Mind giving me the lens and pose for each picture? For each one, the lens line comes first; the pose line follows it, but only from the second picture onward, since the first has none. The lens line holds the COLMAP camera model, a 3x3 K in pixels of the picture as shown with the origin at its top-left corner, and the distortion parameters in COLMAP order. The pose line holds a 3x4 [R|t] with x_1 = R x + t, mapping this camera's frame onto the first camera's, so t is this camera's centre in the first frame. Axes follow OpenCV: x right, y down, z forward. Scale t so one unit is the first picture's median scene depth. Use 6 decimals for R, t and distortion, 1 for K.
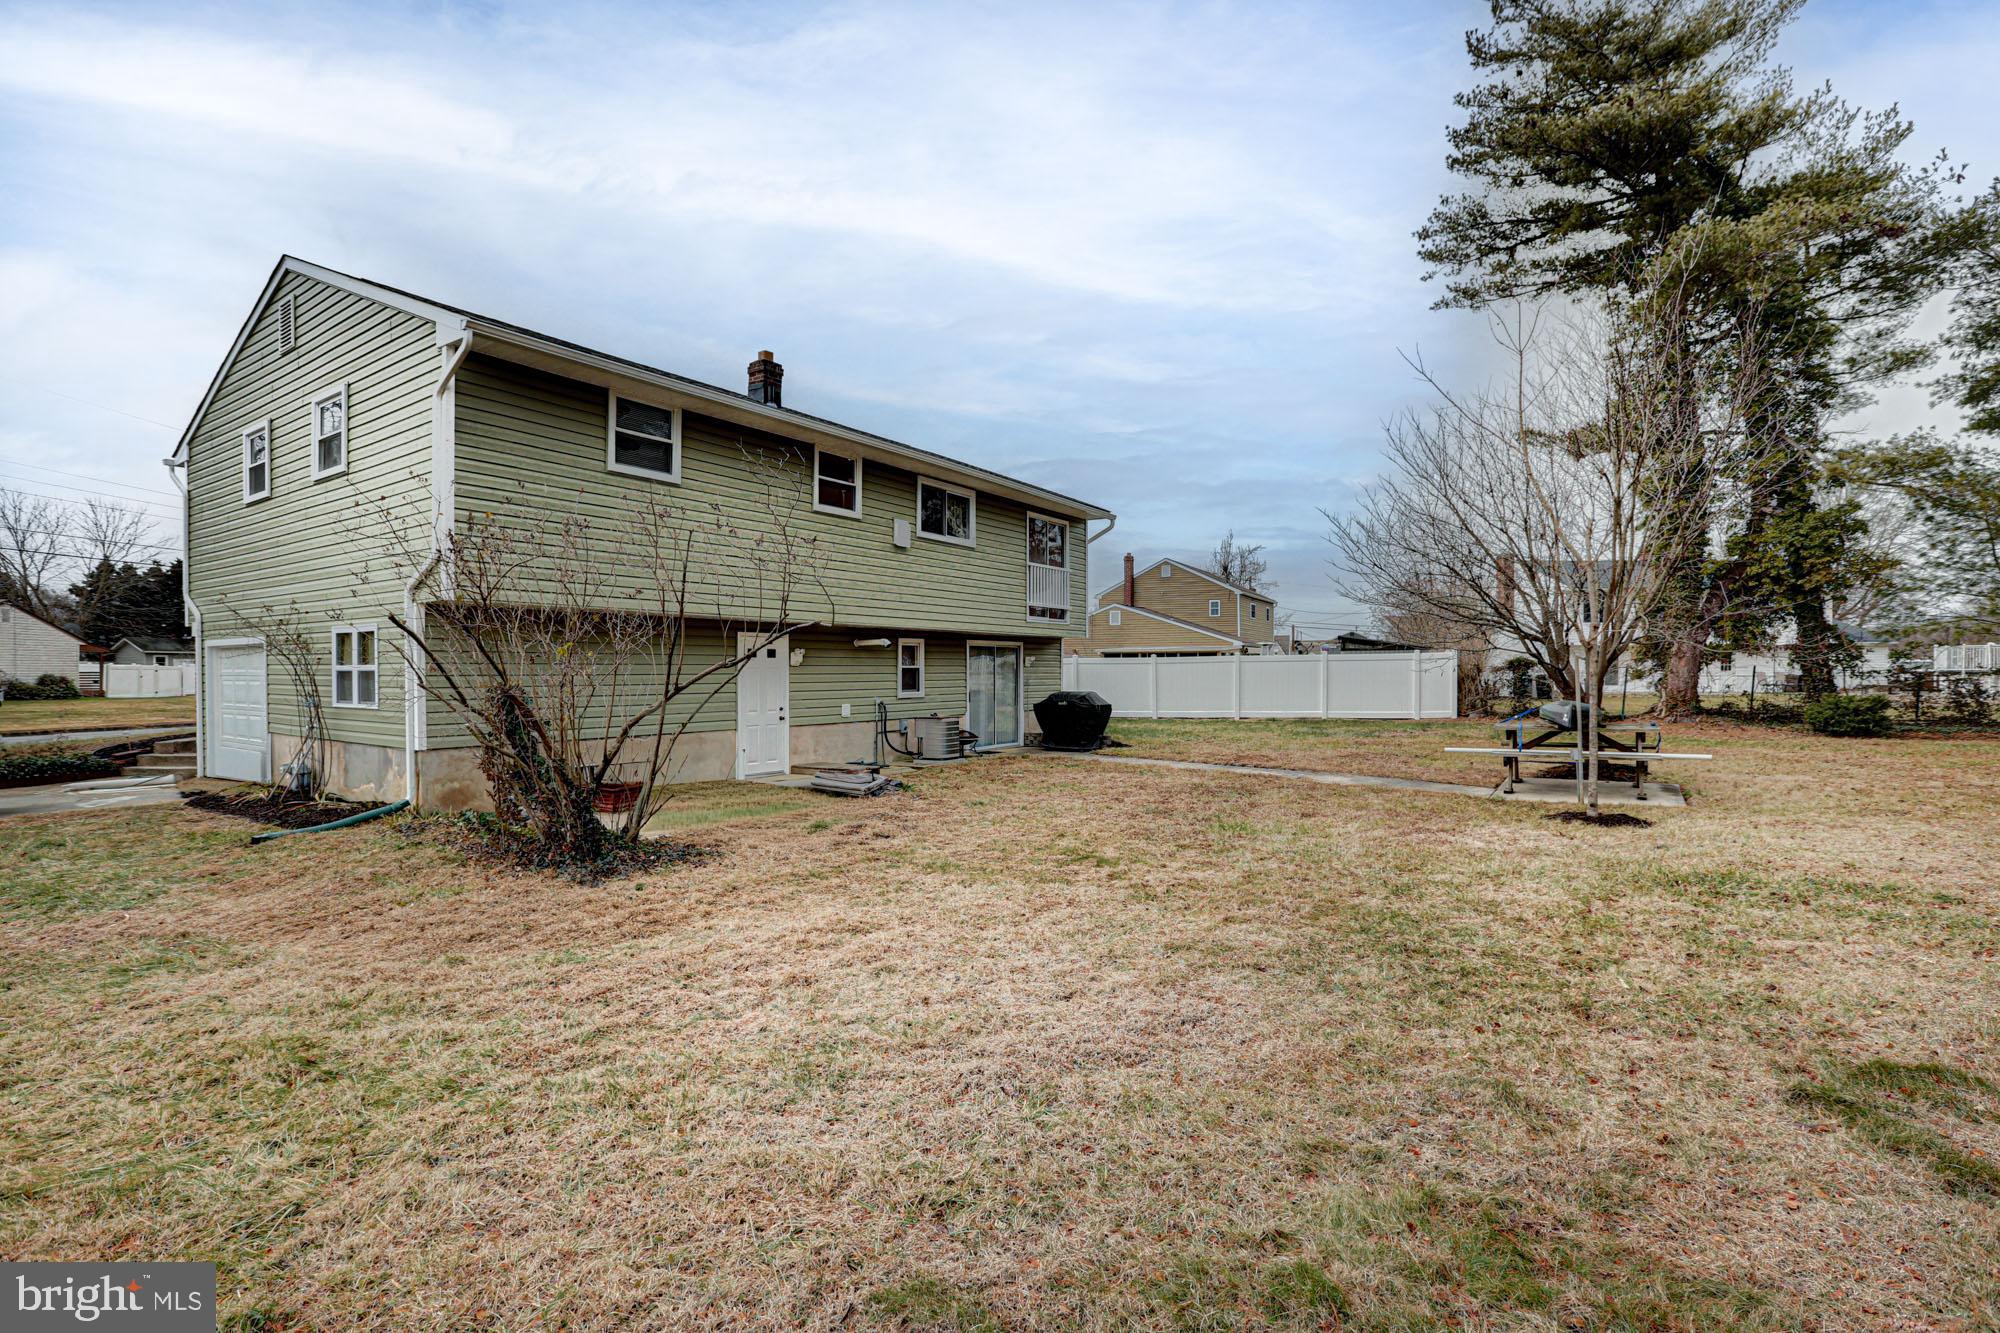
lens RADIAL K [[913.0, 0, 1013.7], [0, 913.0, 679.8], [0, 0, 1]] dist [-0.045233, 0.014754]
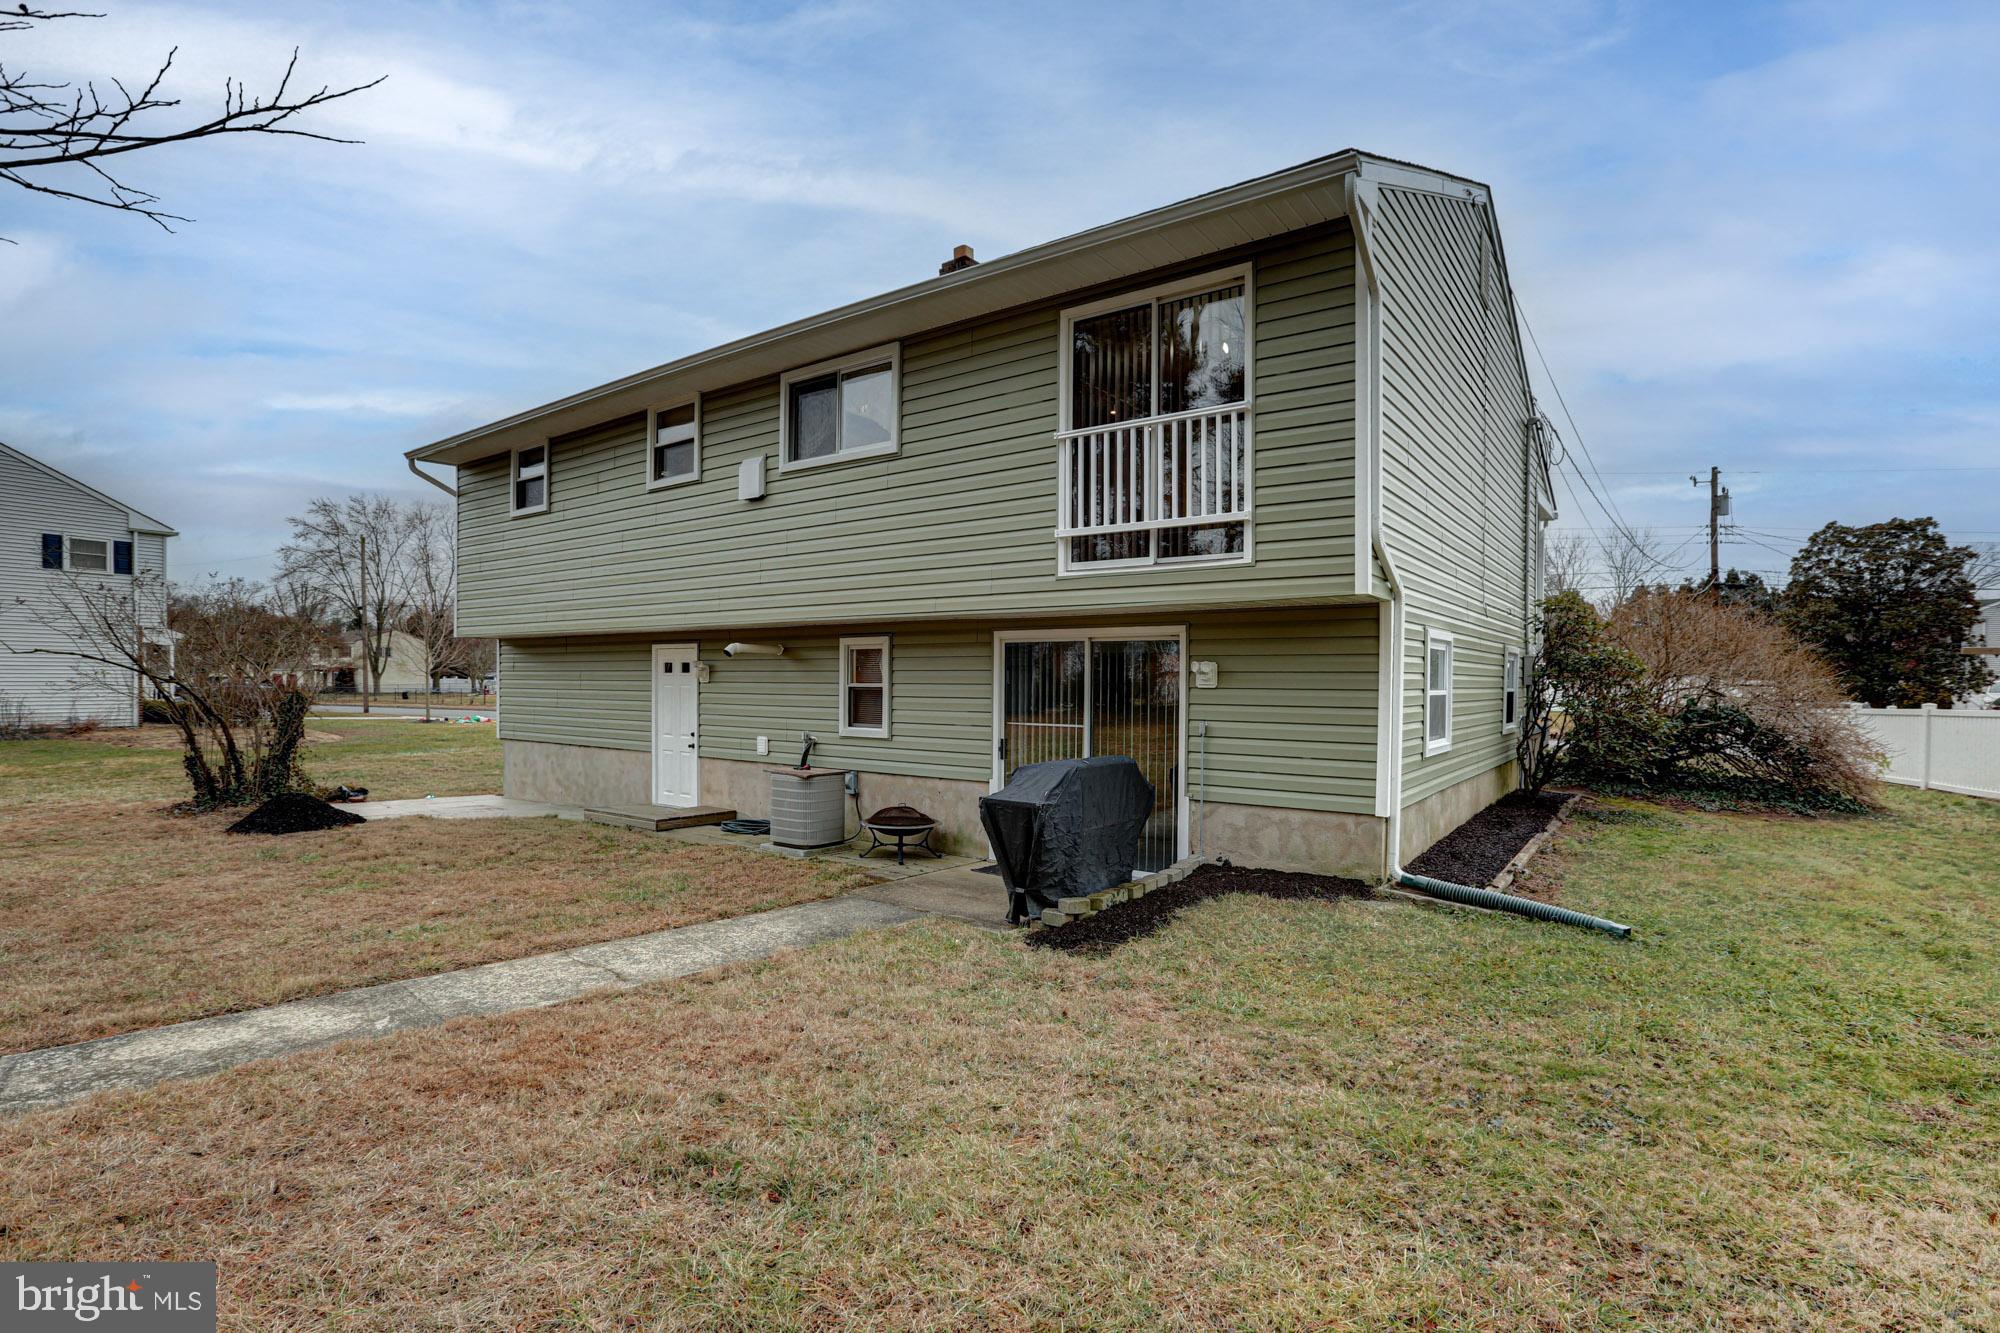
lens RADIAL K [[913.0, 0, 1013.7], [0, 913.0, 679.8], [0, 0, 1]] dist [-0.045233, 0.014754]
pose [[-0.025532, 0.002432, -0.999671, 0.496951], [-0.017322, 0.999846, 0.002875, -0.022127], [0.999524, 0.017389, -0.025486, 1.150121]]
